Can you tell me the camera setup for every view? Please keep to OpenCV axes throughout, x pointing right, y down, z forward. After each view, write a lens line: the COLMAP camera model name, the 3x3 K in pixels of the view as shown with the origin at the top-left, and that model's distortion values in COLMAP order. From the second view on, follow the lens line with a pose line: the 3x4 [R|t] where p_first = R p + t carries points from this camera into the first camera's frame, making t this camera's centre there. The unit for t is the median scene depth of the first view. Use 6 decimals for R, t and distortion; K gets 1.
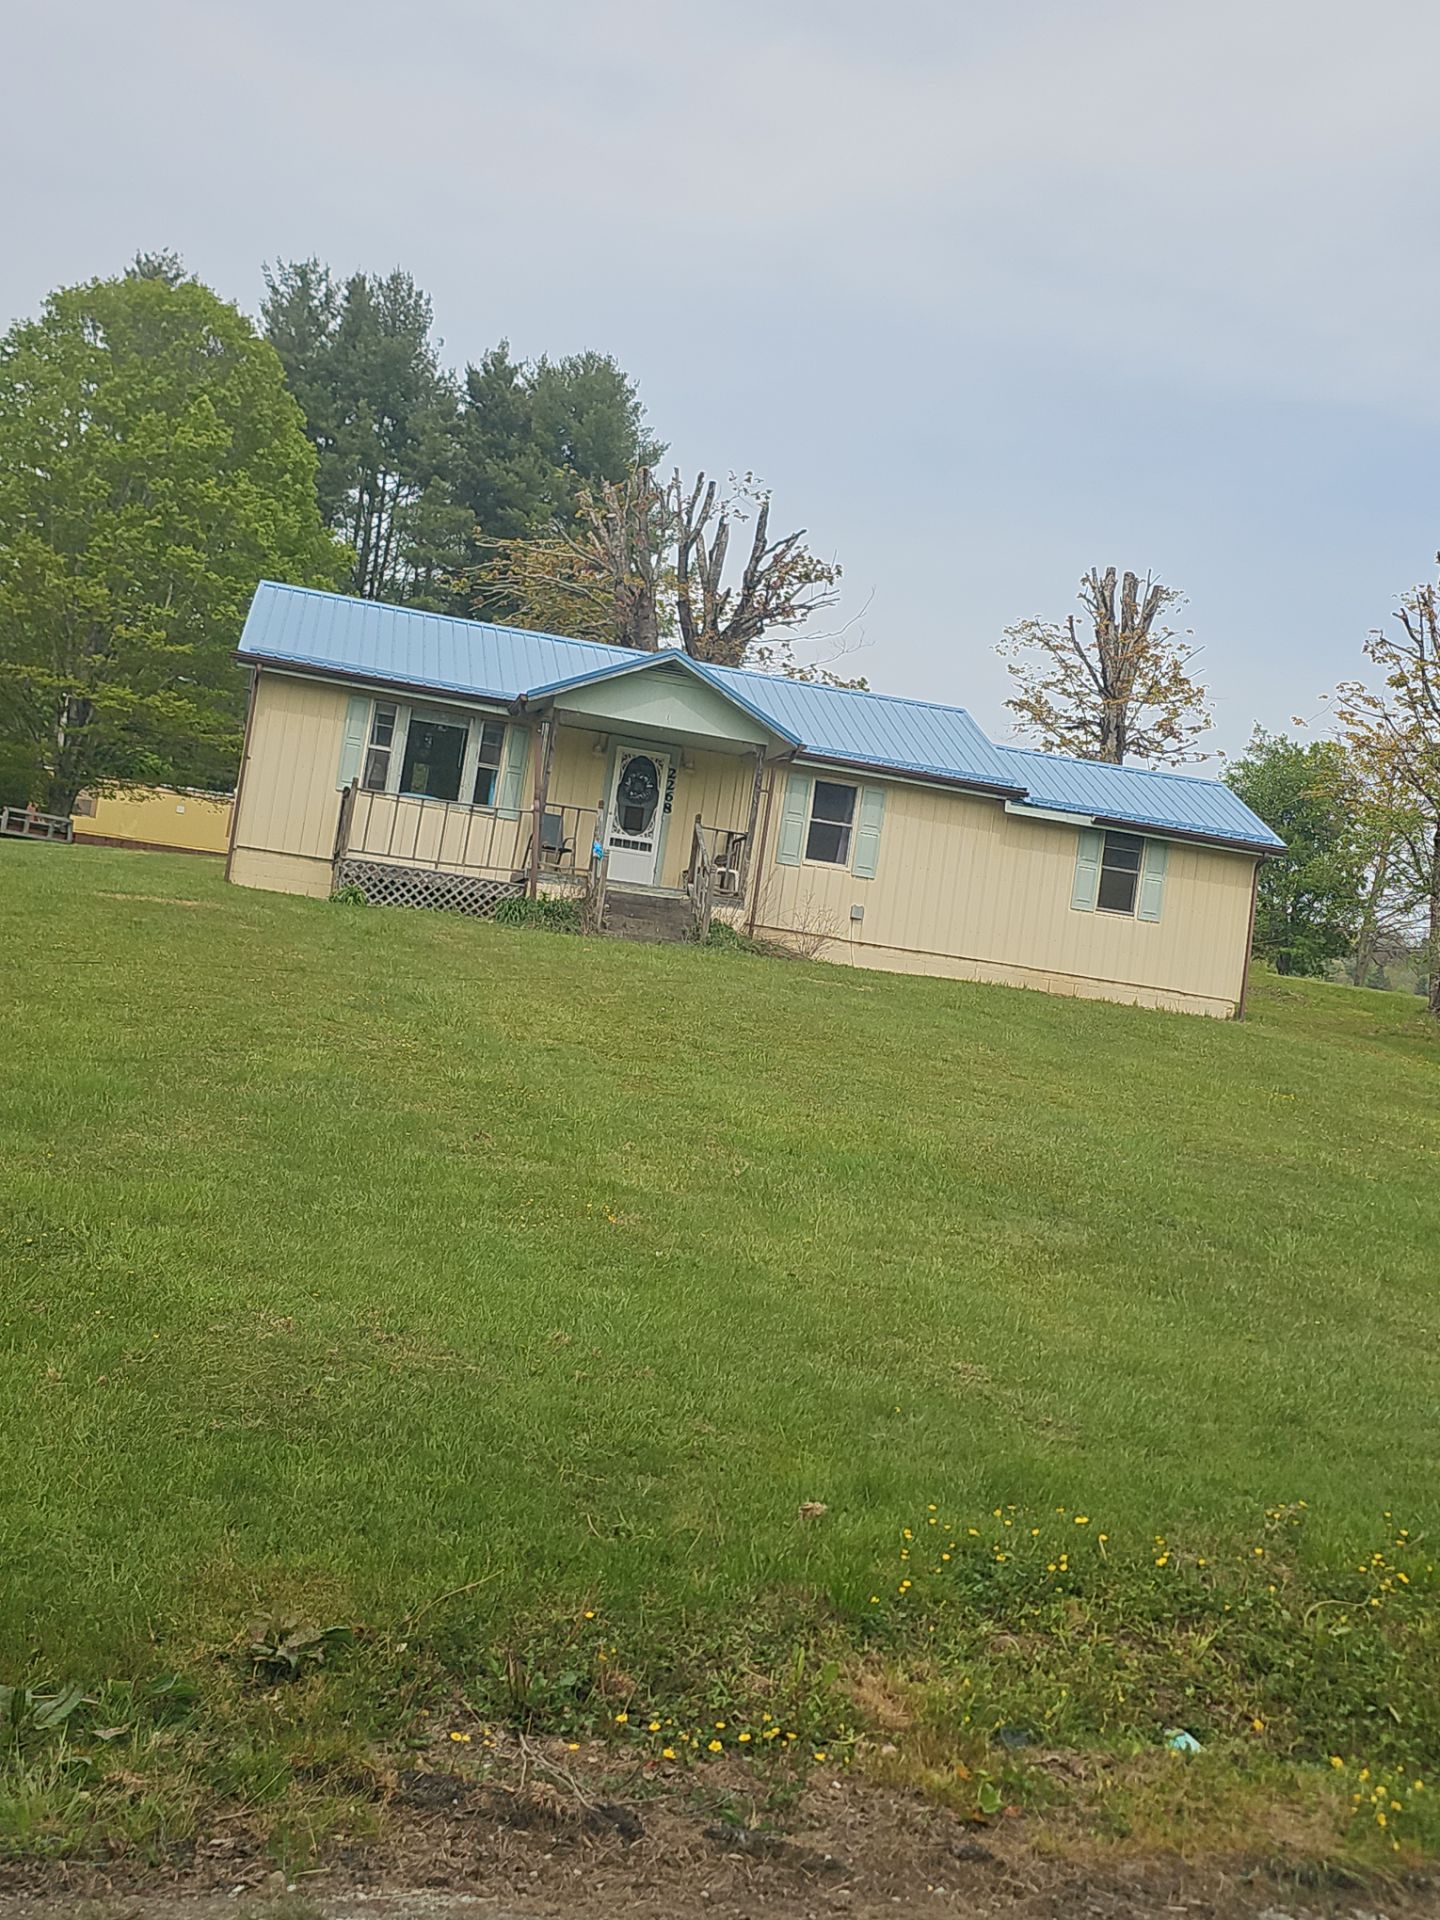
lens RADIAL K [[1375.9, 0, 720.0], [0, 1375.9, 960.0], [0, 0, 1]] dist [0.073628, -0.000909]
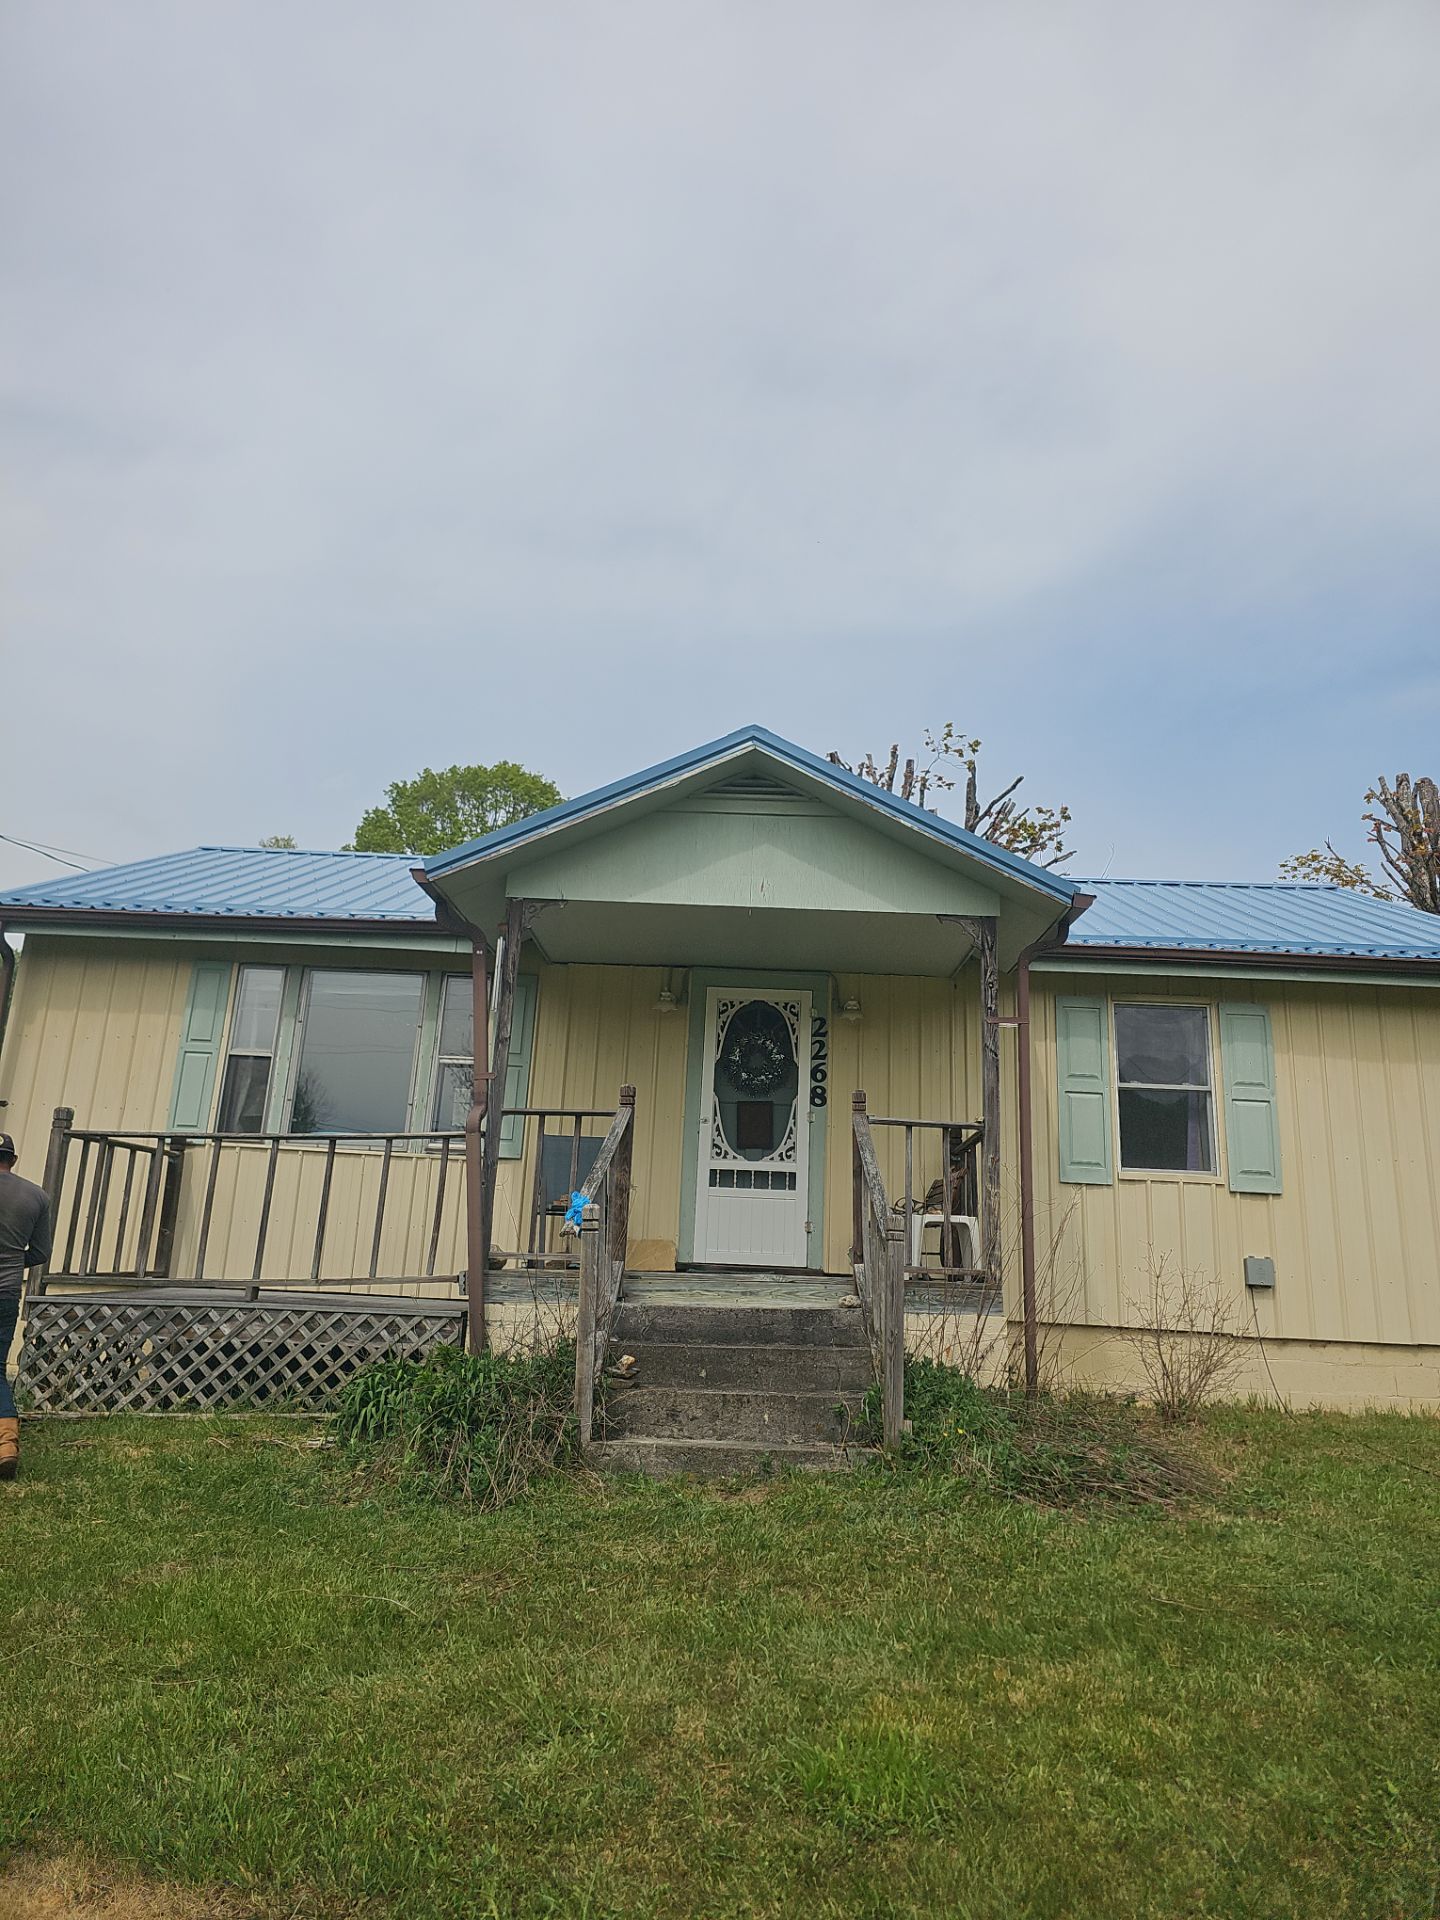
lens RADIAL K [[1375.9, 0, 720.0], [0, 1375.9, 960.0], [0, 0, 1]] dist [0.073628, -0.000909]
pose [[0.975690, -0.142878, -0.166178, 0.016469], [0.100016, 0.964993, -0.242458, -0.041343], [0.195002, 0.219944, 0.955824, 0.511769]]
